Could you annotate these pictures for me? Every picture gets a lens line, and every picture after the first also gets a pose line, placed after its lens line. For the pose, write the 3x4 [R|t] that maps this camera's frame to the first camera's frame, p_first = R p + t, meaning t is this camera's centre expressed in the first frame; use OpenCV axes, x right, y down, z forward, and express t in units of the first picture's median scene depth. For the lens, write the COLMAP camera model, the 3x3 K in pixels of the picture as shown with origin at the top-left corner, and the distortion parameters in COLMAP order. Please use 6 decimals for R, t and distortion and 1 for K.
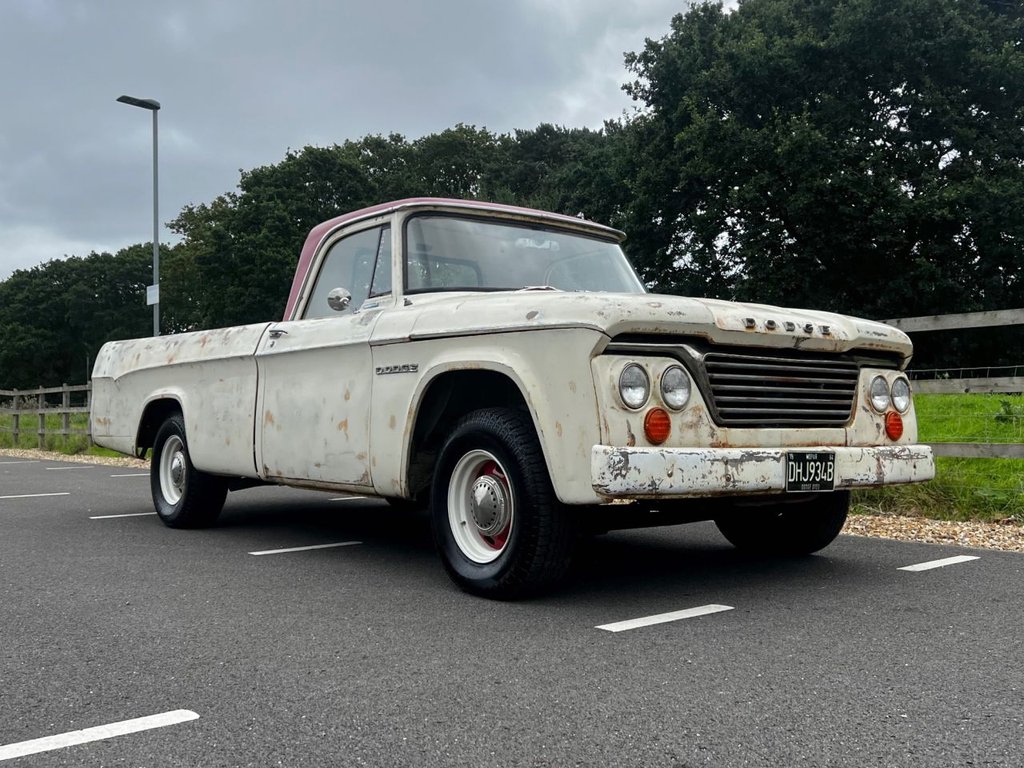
lens RADIAL K [[1039.3, 0, 502.6], [0, 1039.3, 305.9], [0, 0, 1]] dist [0.034034, 0.000000]
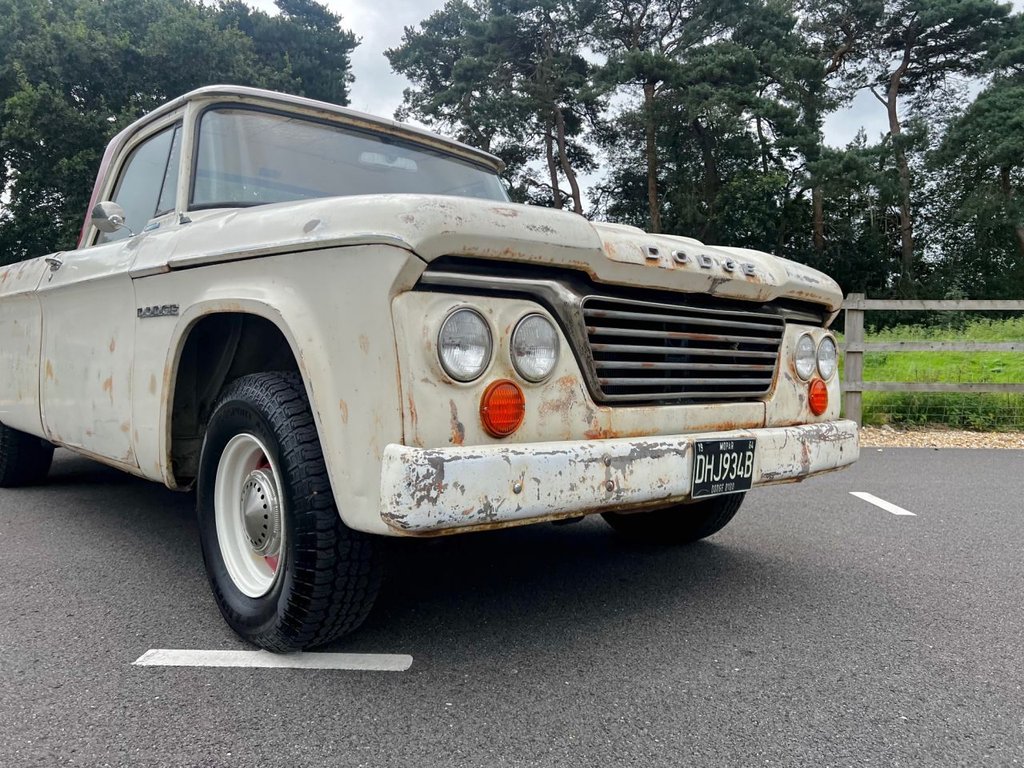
lens RADIAL K [[783.4, 0, 501.8], [0, 783.4, 378.6], [0, 0, 1]] dist [0.027919, -0.027592]
pose [[0.996926, 0.016216, 0.076658, 0.101360], [-0.026257, 0.990923, 0.131839, 0.032335], [-0.073824, -0.133447, 0.988303, 0.486663]]
